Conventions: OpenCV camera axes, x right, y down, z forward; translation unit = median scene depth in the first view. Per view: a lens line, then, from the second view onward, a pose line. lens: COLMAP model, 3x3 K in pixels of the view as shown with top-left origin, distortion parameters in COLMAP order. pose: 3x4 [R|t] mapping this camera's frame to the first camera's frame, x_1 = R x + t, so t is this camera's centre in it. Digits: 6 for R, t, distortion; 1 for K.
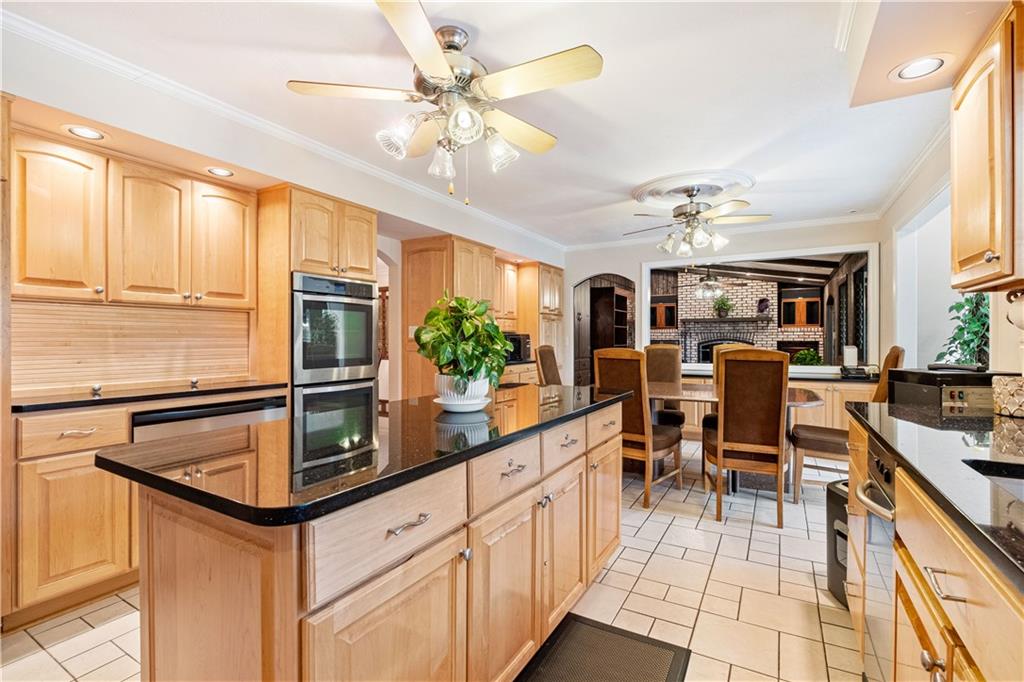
lens RADIAL K [[461.7, 0, 513.7], [0, 461.7, 340.1], [0, 0, 1]] dist [-0.006112, -0.000766]
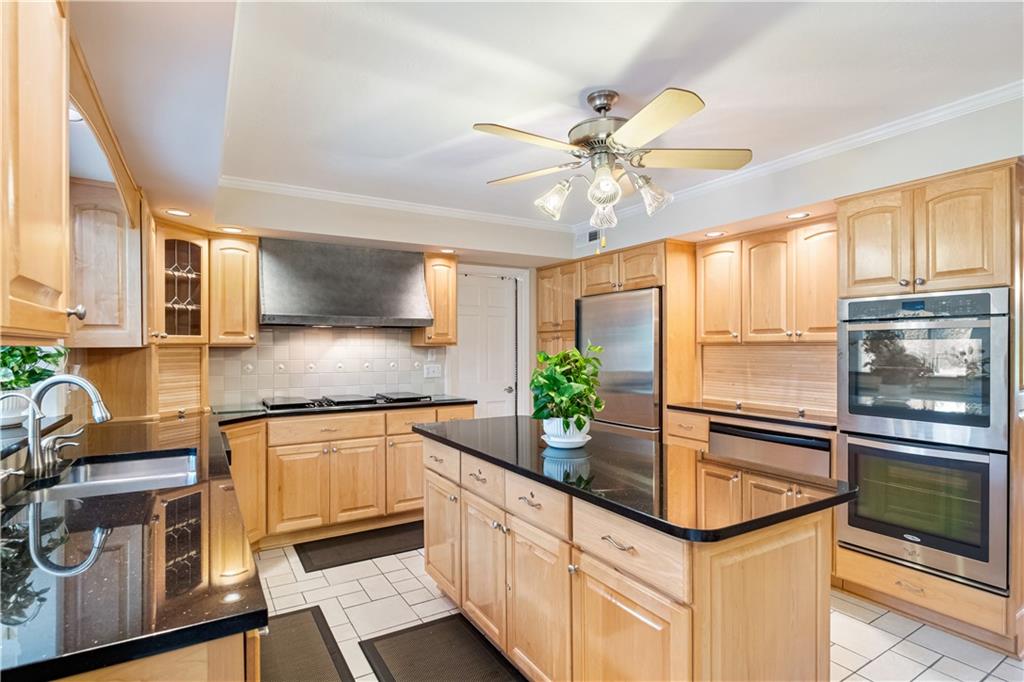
lens RADIAL K [[514.3, 0, 514.5], [0, 514.3, 345.3], [0, 0, 1]] dist [0.001333, 0.000269]
pose [[-0.473196, -0.000695, -0.880957, 0.798506], [-0.000569, 1.000000, -0.000483, -0.073085], [0.880957, 0.000273, -0.473196, 1.097085]]
